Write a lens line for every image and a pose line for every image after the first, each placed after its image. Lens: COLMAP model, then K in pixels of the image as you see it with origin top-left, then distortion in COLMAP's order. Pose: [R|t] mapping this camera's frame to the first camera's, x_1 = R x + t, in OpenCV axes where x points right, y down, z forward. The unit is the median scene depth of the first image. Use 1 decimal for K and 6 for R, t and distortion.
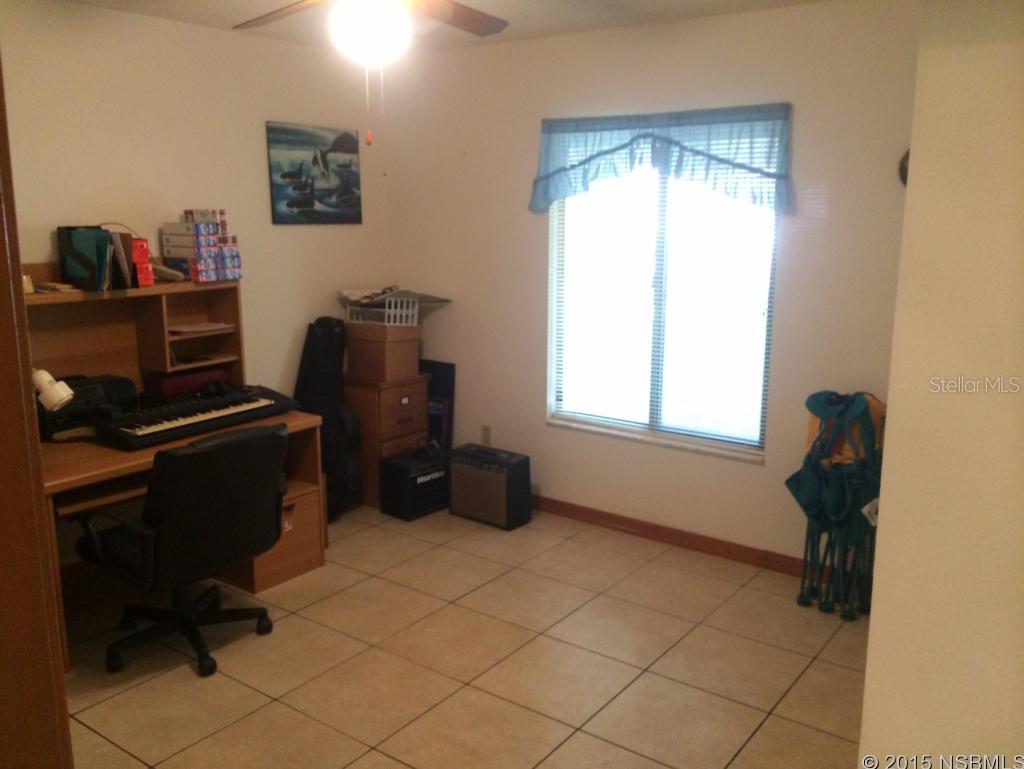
lens RADIAL K [[880.9, 0, 509.9], [0, 880.9, 384.0], [0, 0, 1]] dist [0.059562, -0.029014]
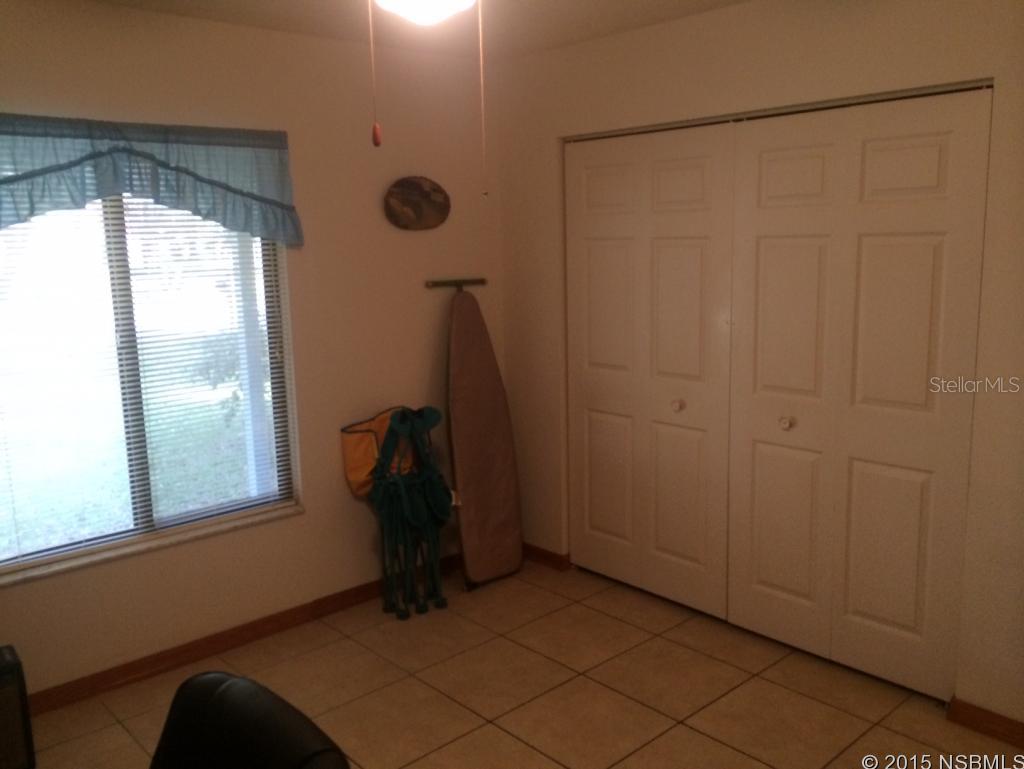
lens RADIAL K [[880.9, 0, 510.5], [0, 880.9, 383.4], [0, 0, 1]] dist [0.059562, -0.029014]
pose [[0.200699, -0.168565, 0.965042, -0.539859], [0.222990, 0.967087, 0.122547, -0.105152], [-0.953937, 0.190599, 0.231681, 0.536188]]
